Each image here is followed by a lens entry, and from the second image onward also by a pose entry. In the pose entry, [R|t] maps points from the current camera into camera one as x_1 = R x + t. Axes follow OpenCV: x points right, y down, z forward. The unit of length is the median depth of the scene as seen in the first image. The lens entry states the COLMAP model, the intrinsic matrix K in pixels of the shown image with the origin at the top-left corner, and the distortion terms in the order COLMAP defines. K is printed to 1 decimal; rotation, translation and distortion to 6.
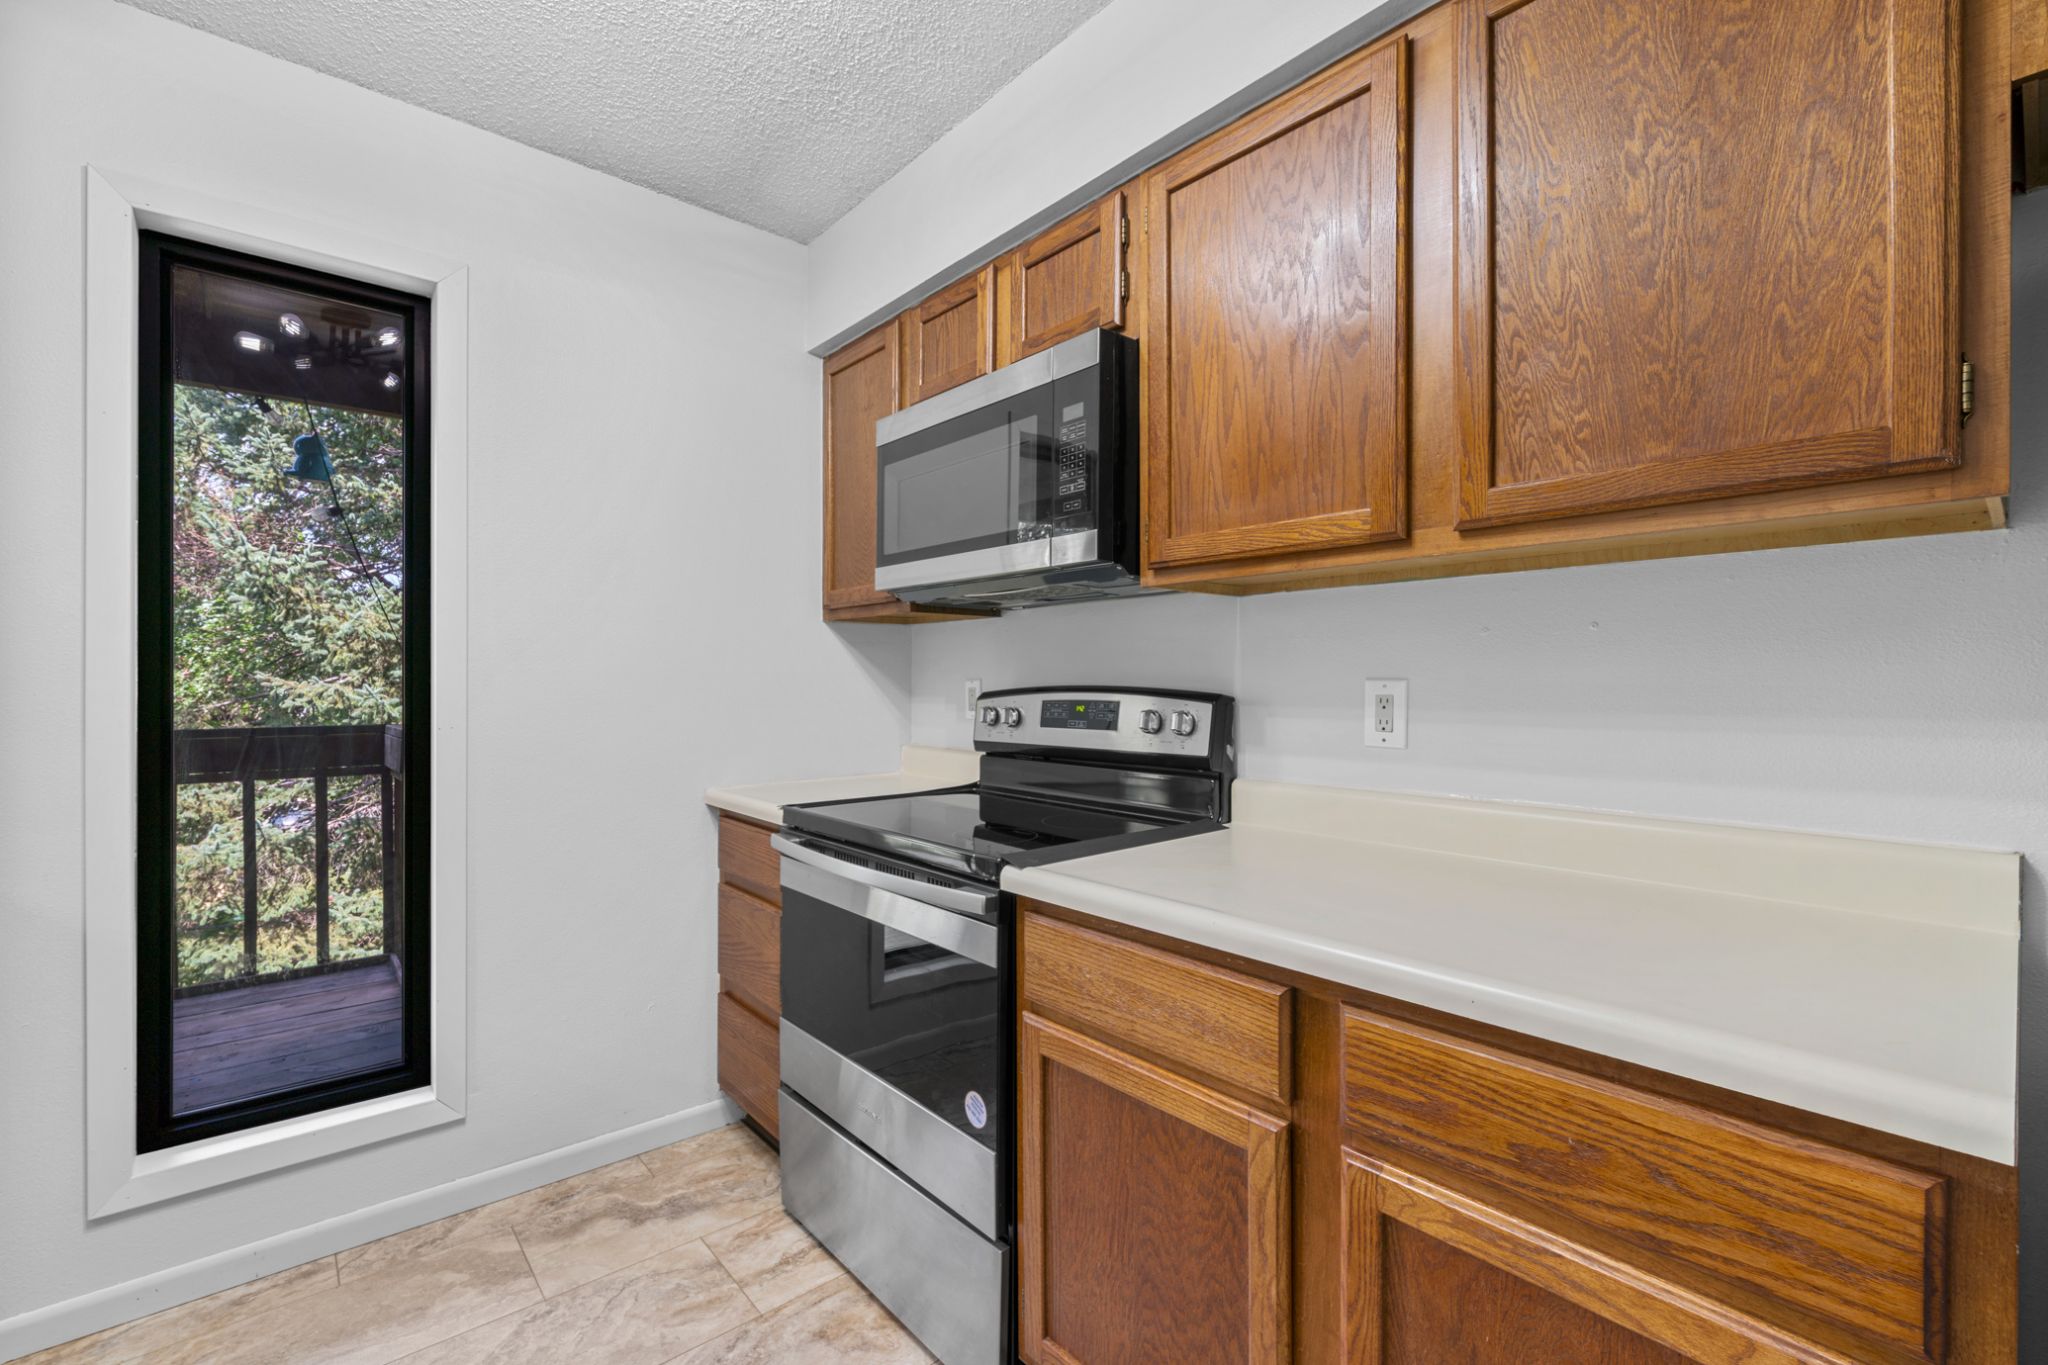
lens RADIAL K [[896.9, 0, 1019.0], [0, 896.9, 685.4], [0, 0, 1]] dist [0.002393, -0.000401]
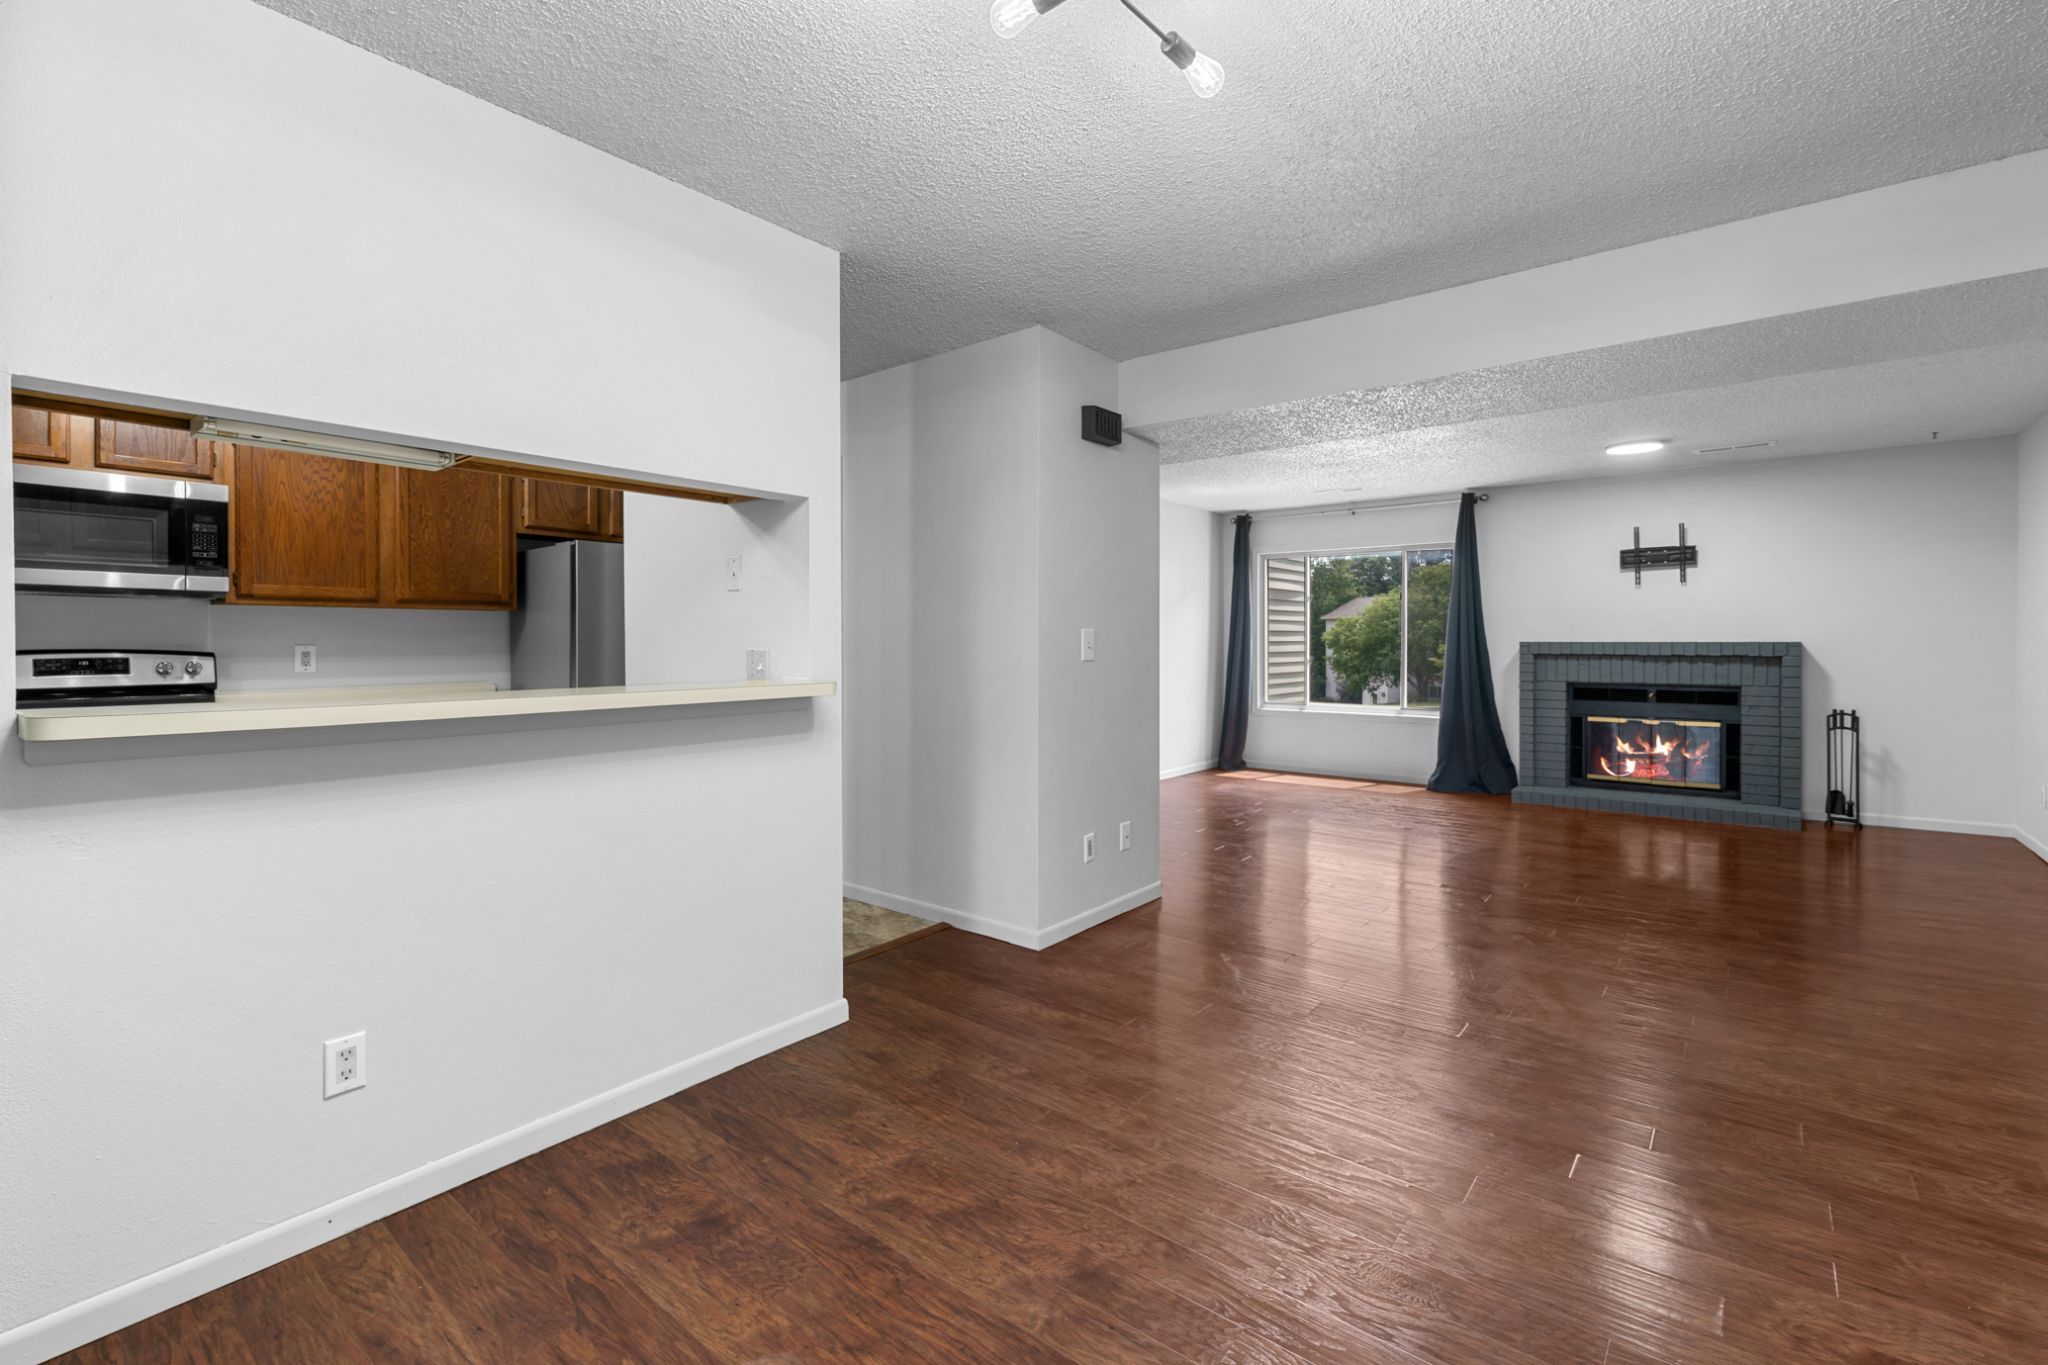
lens RADIAL K [[896.9, 0, 1022.1], [0, 896.9, 652.9], [0, 0, 1]] dist [0.002393, -0.000401]
pose [[-0.181657, -0.007458, 0.983334, -2.249595], [0.000344, 0.999971, 0.007648, -0.003683], [-0.983362, 0.001727, -0.181649, -0.477112]]
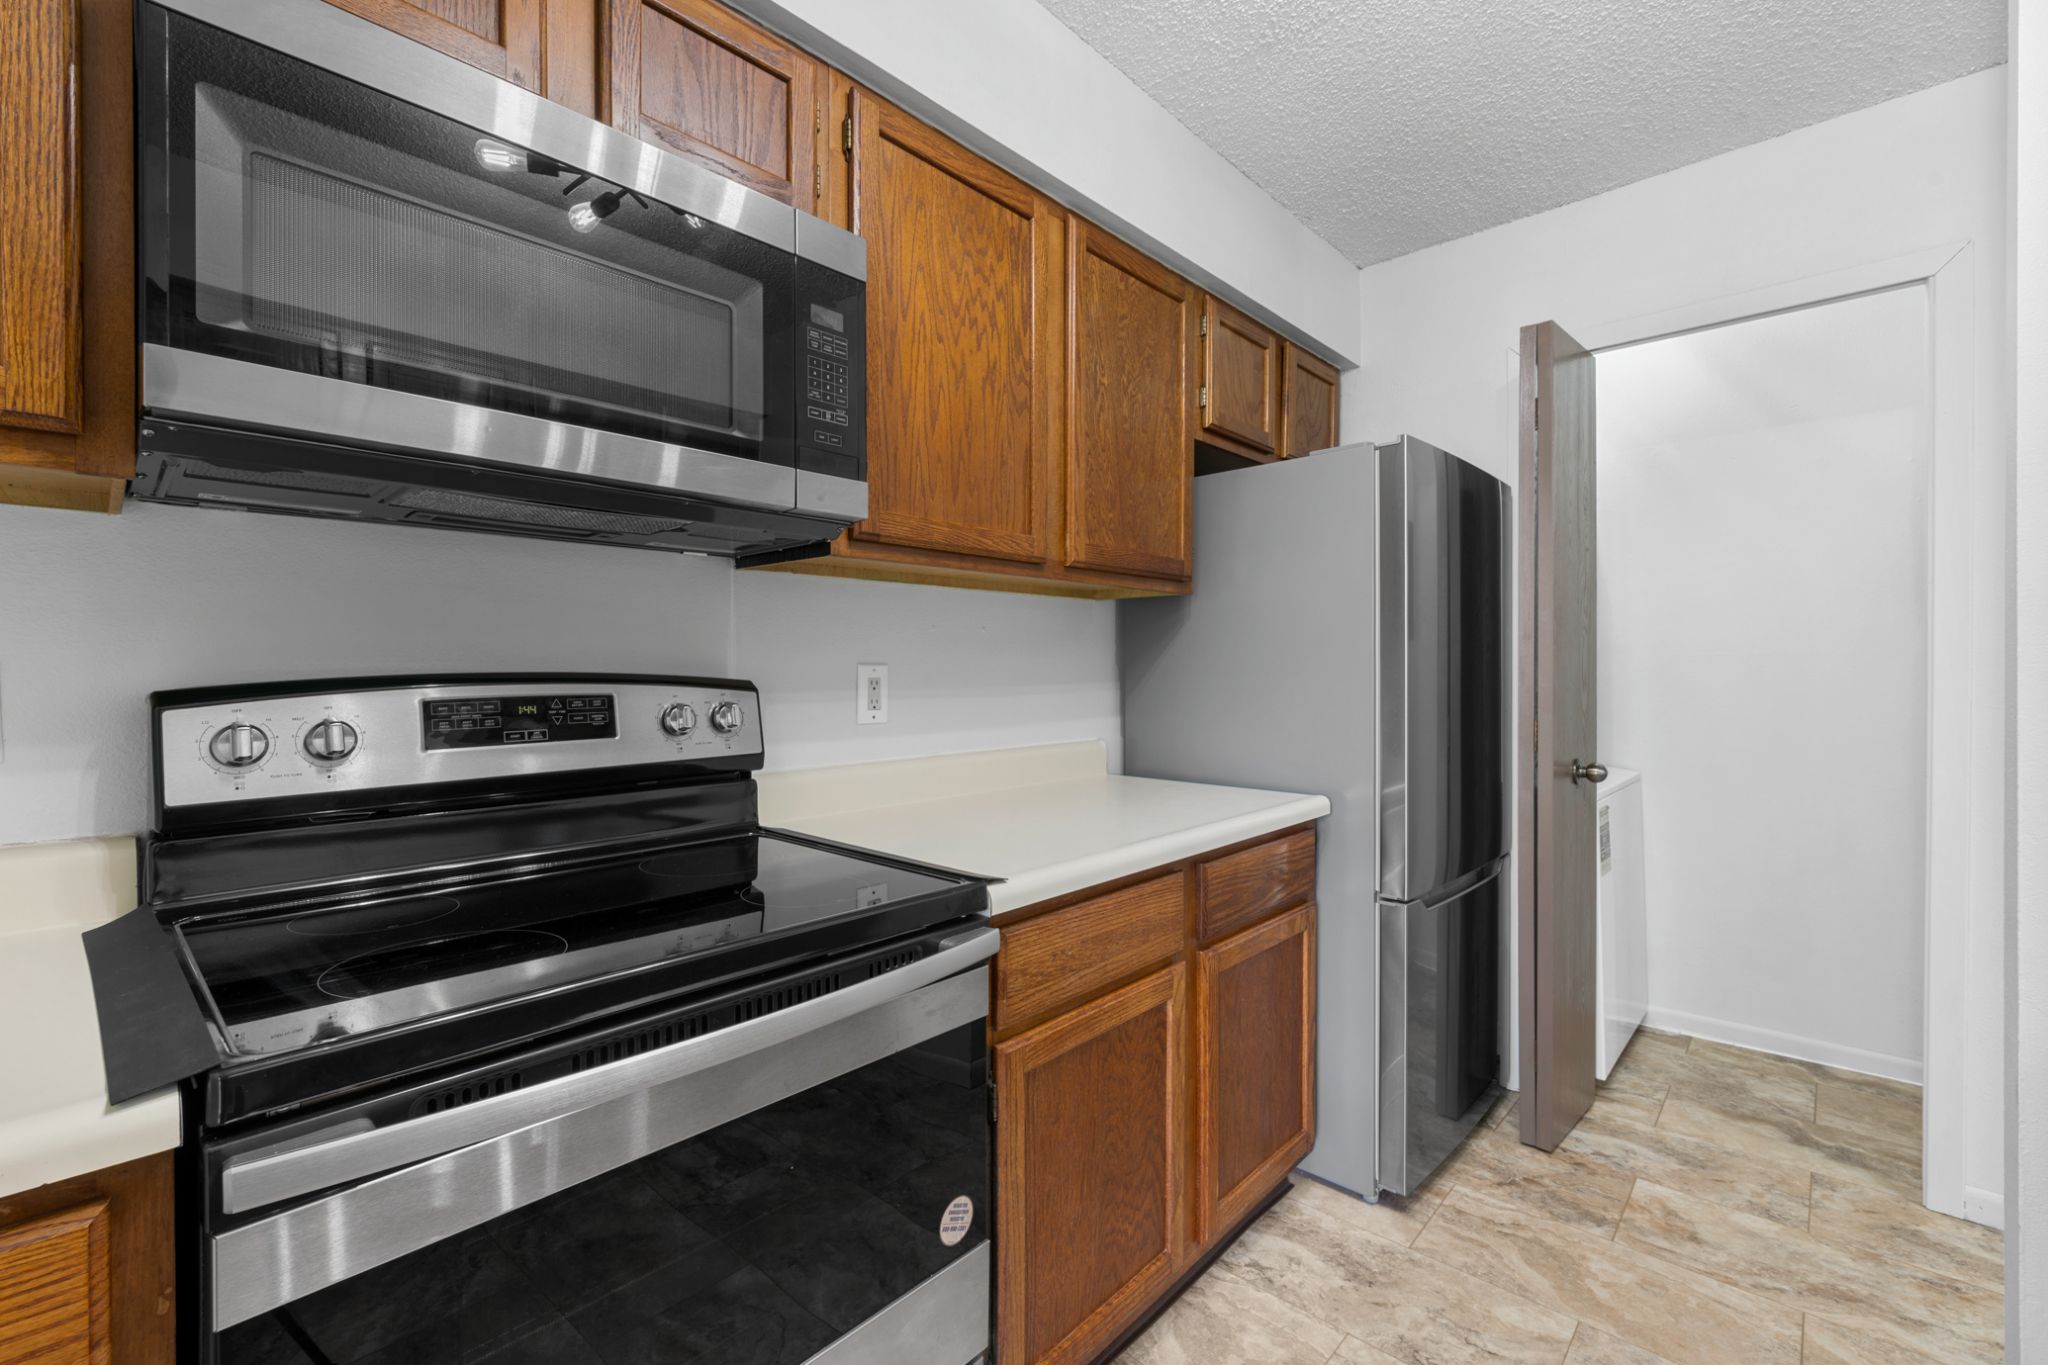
lens RADIAL K [[896.9, 0, 1013.6], [0, 896.9, 678.8], [0, 0, 1]] dist [0.002393, -0.000401]
pose [[-0.121029, -0.012069, 0.992576, -0.698114], [0.003422, 0.999915, 0.012576, -0.002188], [-0.992643, 0.004919, -0.120978, 0.890967]]
